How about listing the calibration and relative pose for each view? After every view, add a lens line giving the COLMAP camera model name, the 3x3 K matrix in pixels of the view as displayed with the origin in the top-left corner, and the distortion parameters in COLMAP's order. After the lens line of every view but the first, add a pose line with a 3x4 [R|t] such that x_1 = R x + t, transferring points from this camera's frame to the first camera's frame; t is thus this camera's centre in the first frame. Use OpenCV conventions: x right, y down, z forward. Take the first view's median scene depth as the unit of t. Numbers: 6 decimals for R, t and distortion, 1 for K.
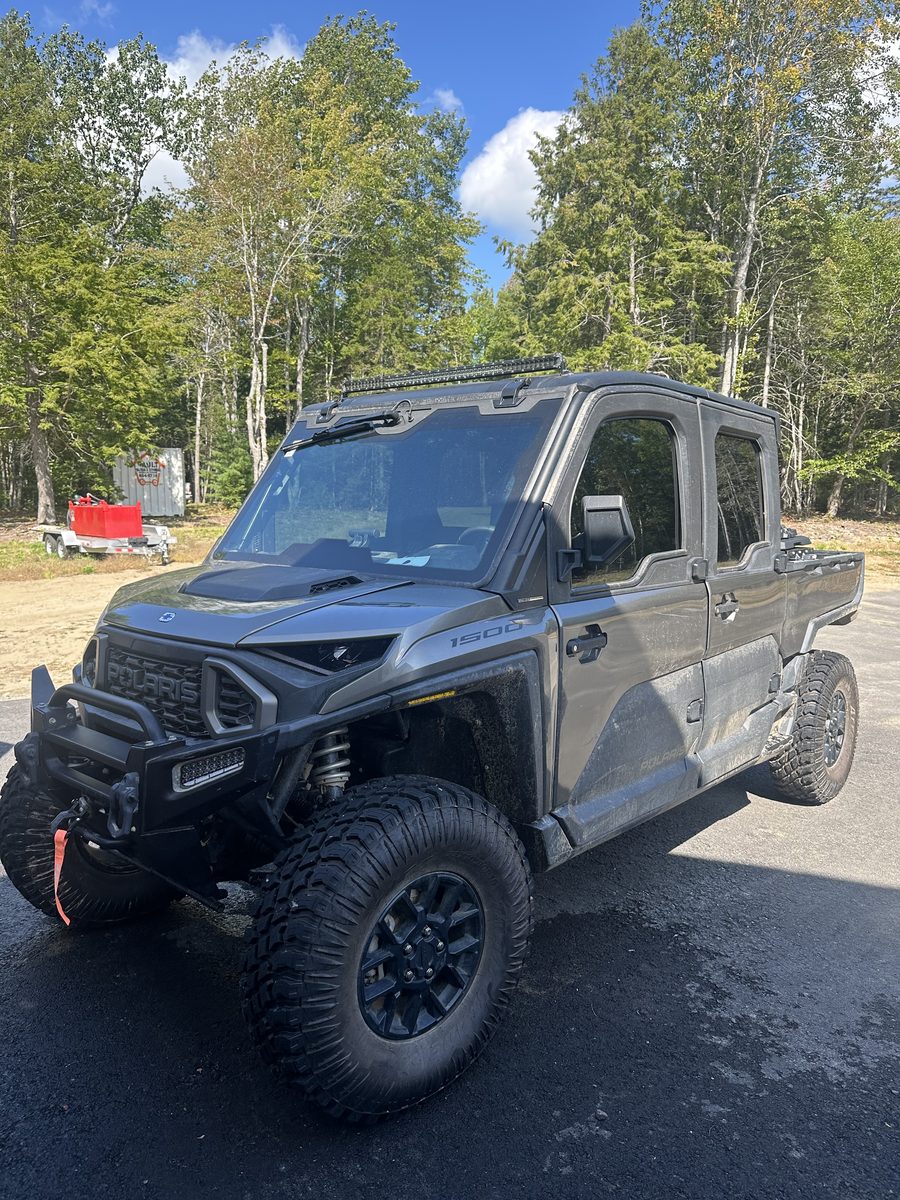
lens RADIAL K [[794.0, 0, 449.6], [0, 794.0, 584.5], [0, 0, 1]] dist [0.000541, -0.002406]
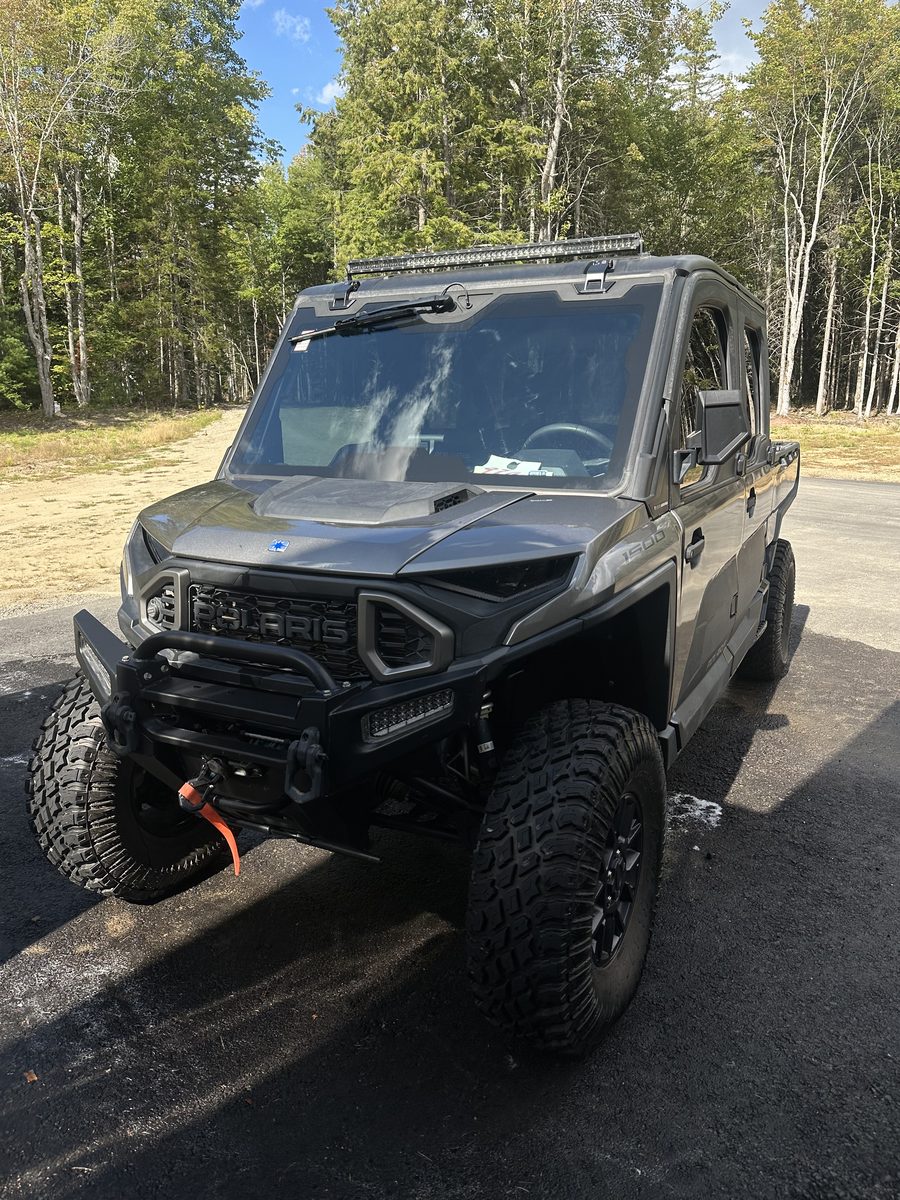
lens RADIAL K [[774.2, 0, 450.0], [0, 774.2, 600.0], [0, 0, 1]] dist [-0.002927, -0.001141]
pose [[0.975211, -0.070680, 0.209687, -0.266009], [0.037234, 0.986518, 0.159361, -0.020206], [-0.218124, -0.147603, 0.964694, 0.111314]]
